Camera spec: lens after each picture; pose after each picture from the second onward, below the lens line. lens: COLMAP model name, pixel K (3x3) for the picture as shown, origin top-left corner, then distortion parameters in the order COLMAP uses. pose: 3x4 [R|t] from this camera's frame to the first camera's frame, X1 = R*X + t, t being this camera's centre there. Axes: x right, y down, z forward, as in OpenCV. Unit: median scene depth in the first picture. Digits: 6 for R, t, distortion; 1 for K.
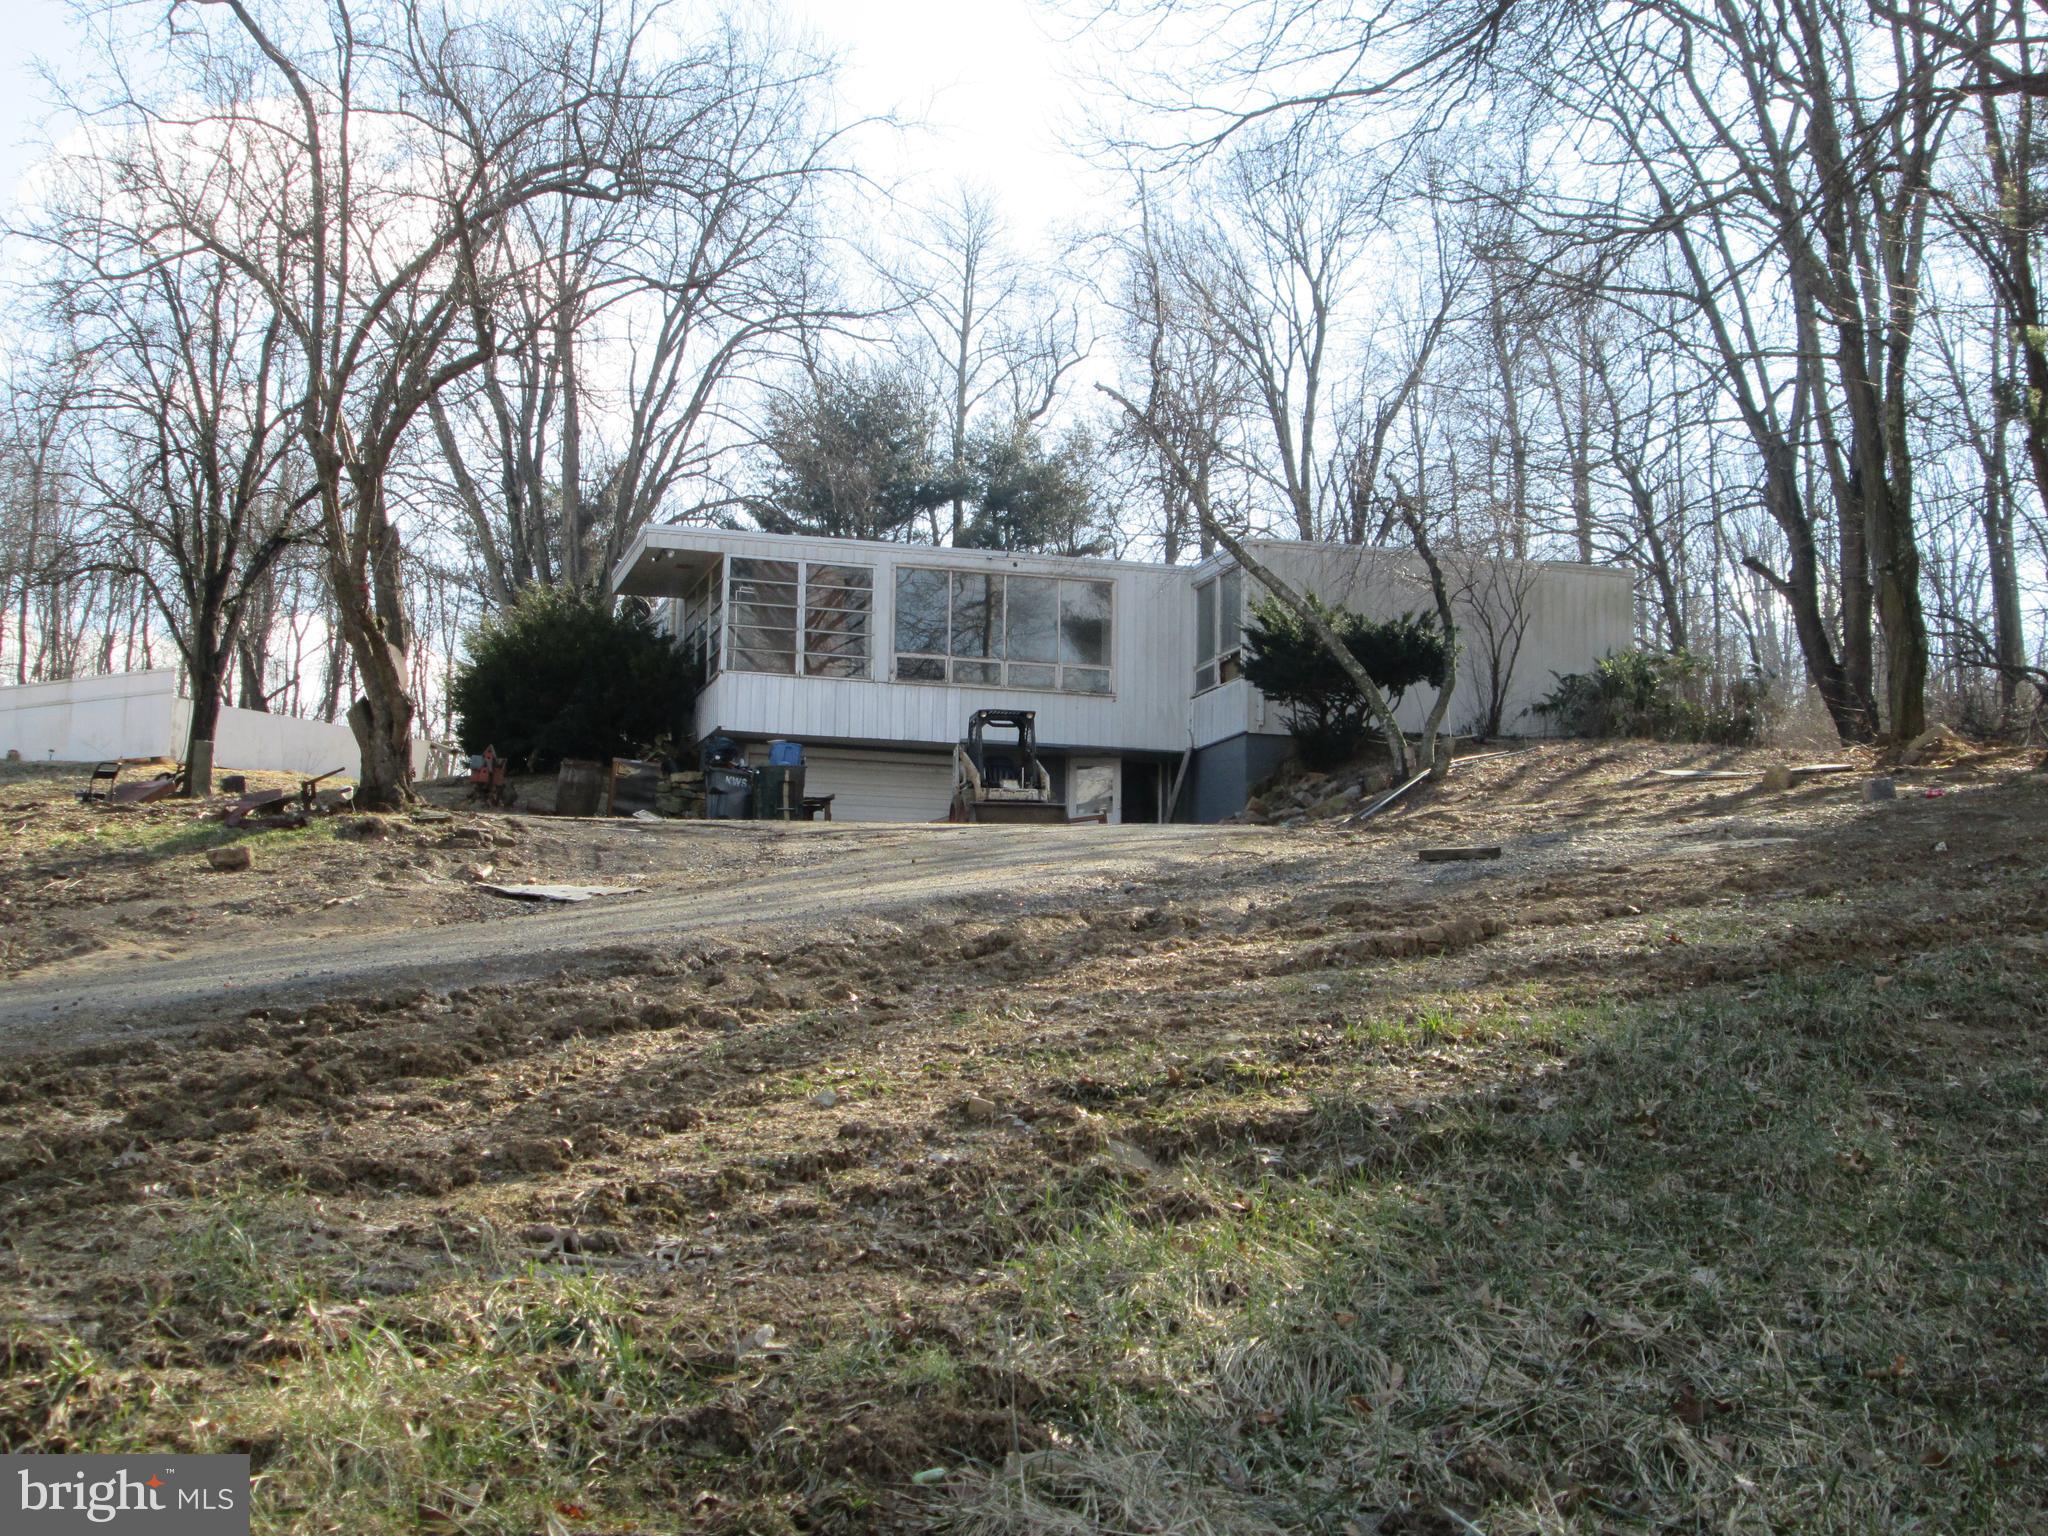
lens RADIAL K [[2860.4, 0, 1024.0], [0, 2860.4, 768.0], [0, 0, 1]] dist [-0.095373, -0.022519]
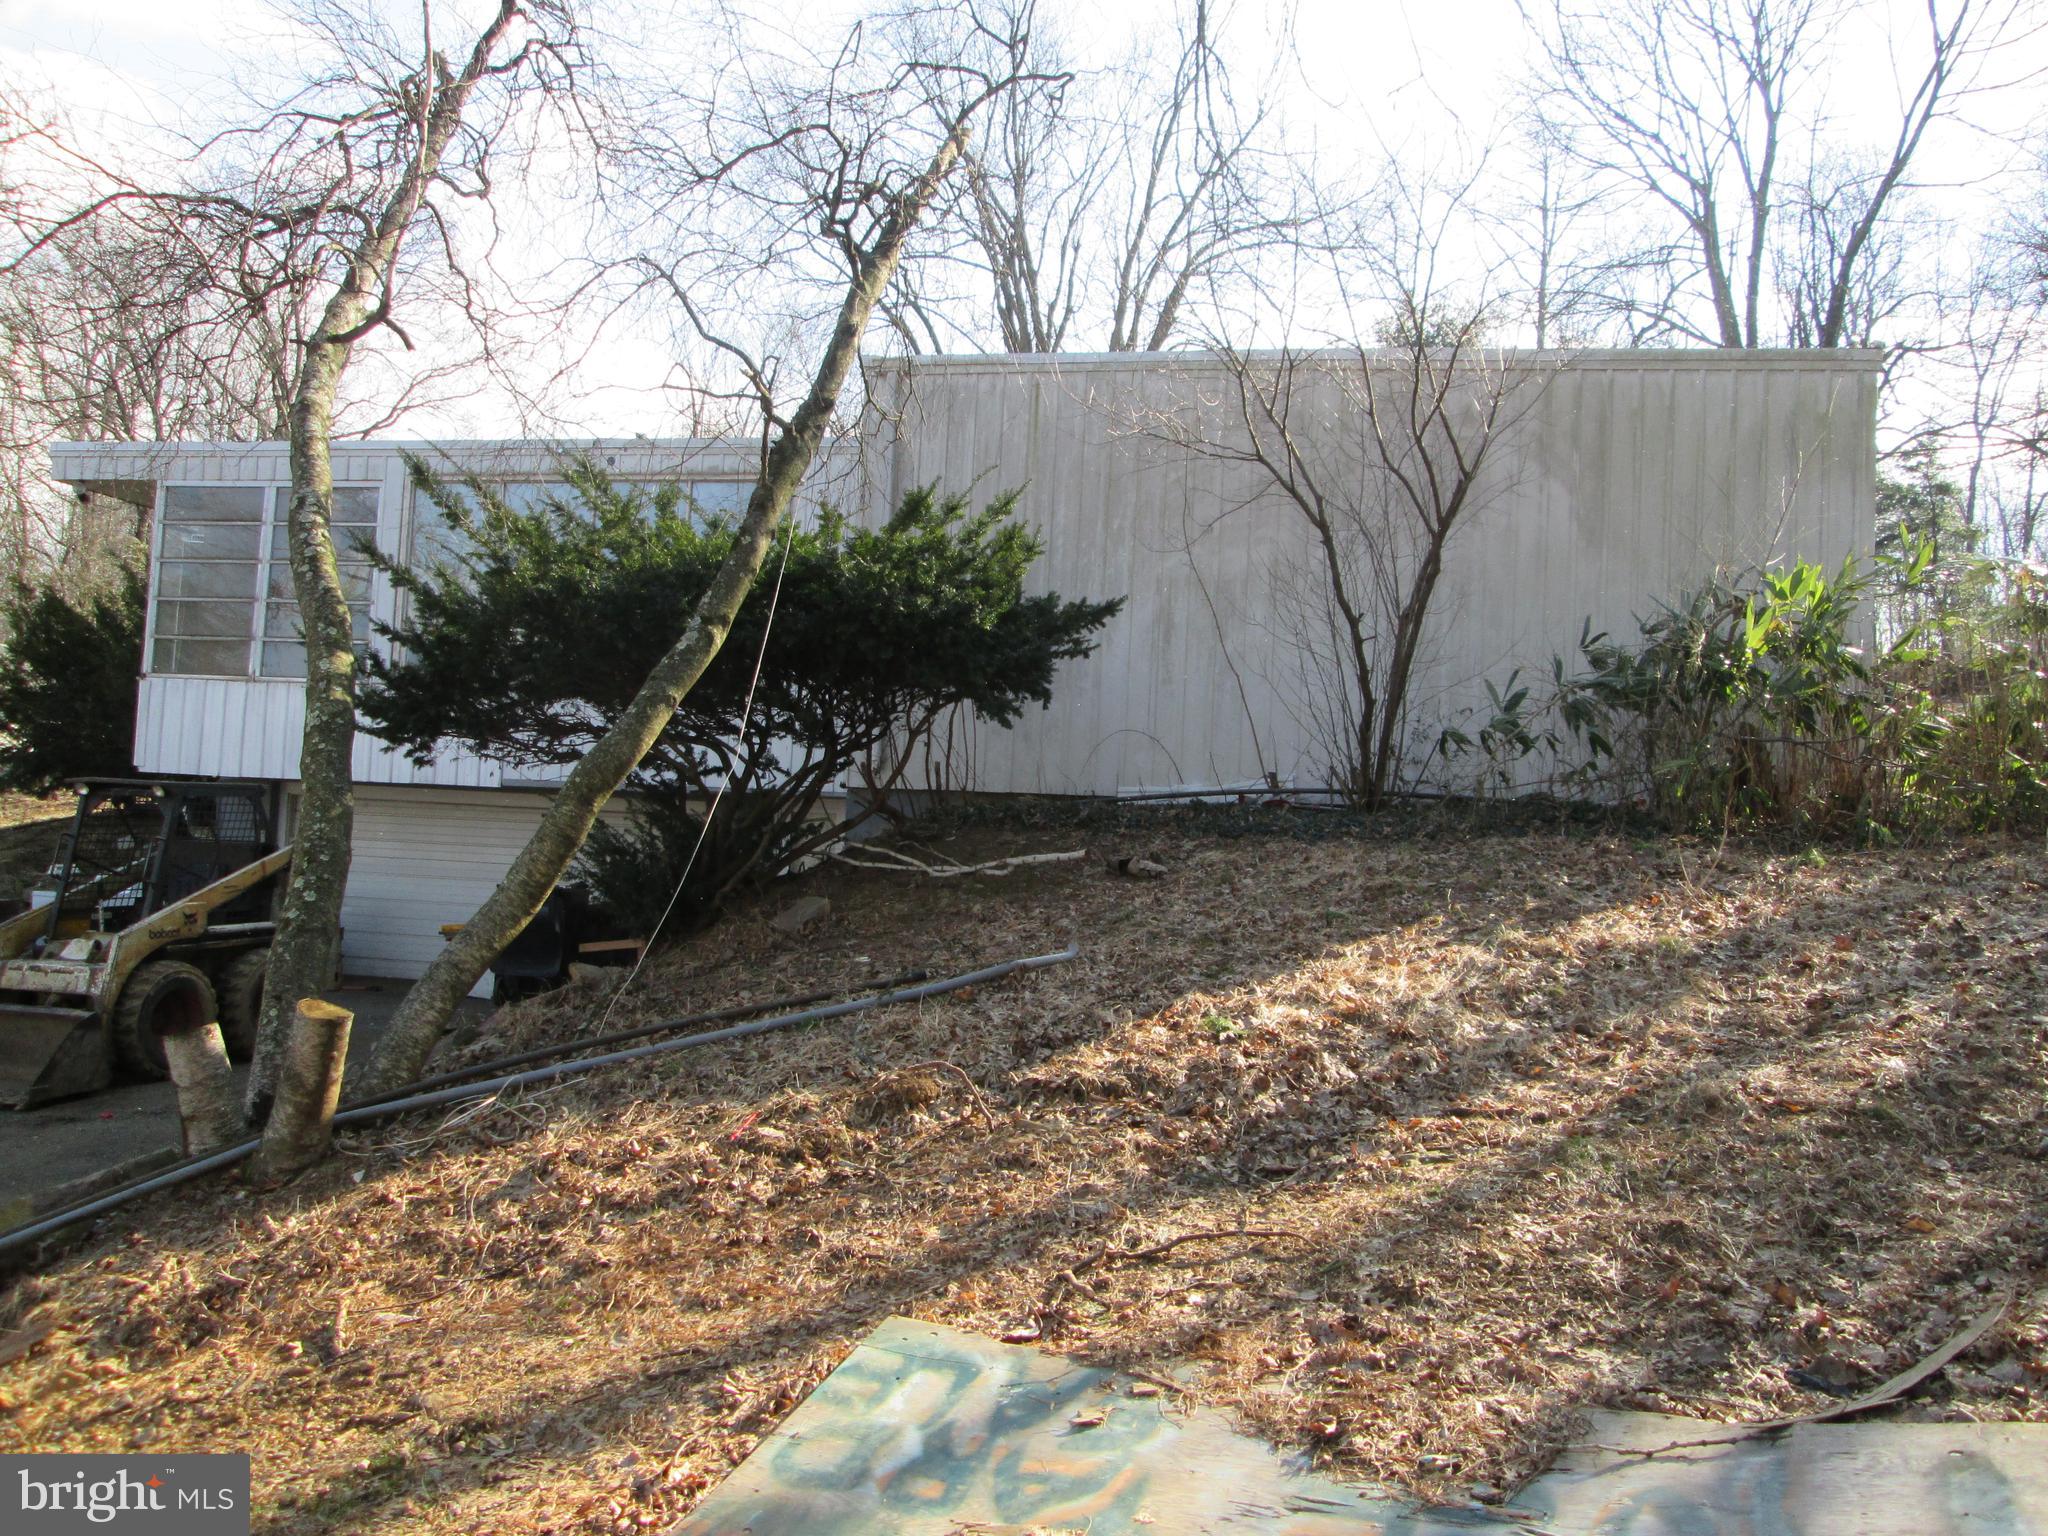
lens RADIAL K [[1788.4, 0, 988.2], [0, 1788.4, 774.6], [0, 0, 1]] dist [-0.040665, 0.003888]
pose [[0.884702, 0.001512, -0.466155, 0.217578], [0.033866, 0.997144, 0.067507, -0.030748], [0.464926, -0.075511, 0.882124, 0.713234]]
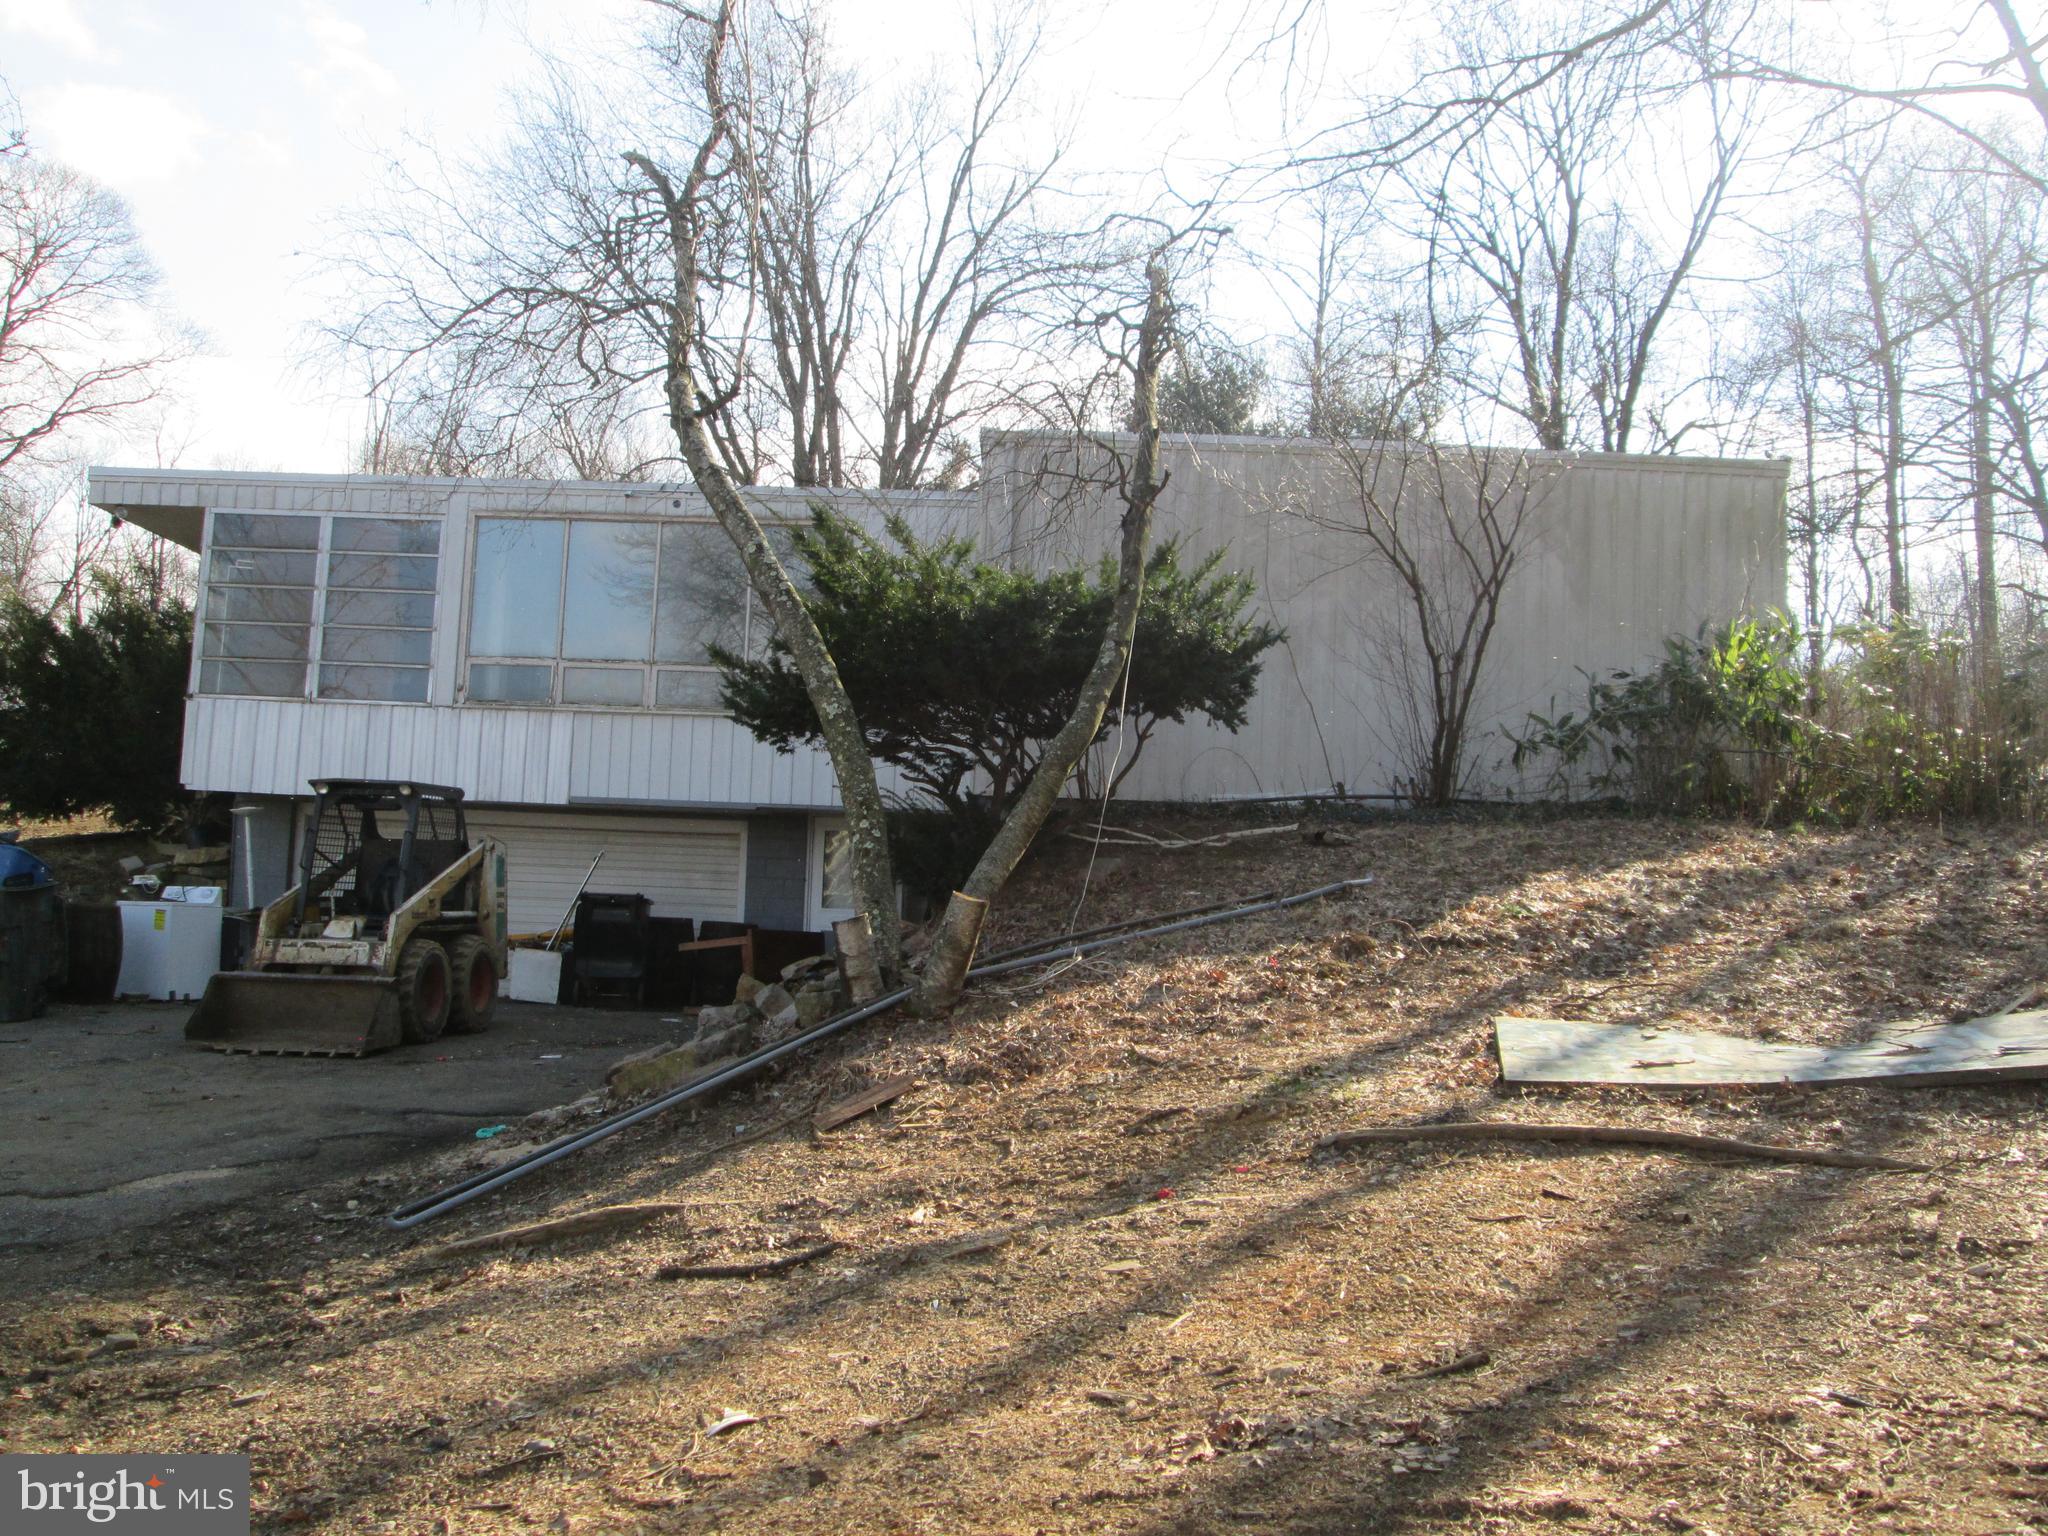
lens RADIAL K [[2034.5, 0, 1024.0], [0, 2034.5, 768.0], [0, 0, 1]] dist [-0.079858, 0.004447]
pose [[0.956742, -0.008132, -0.290824, 0.186278], [0.018533, 0.999283, 0.033026, -0.027939], [0.290347, -0.036987, 0.956206, 0.602212]]
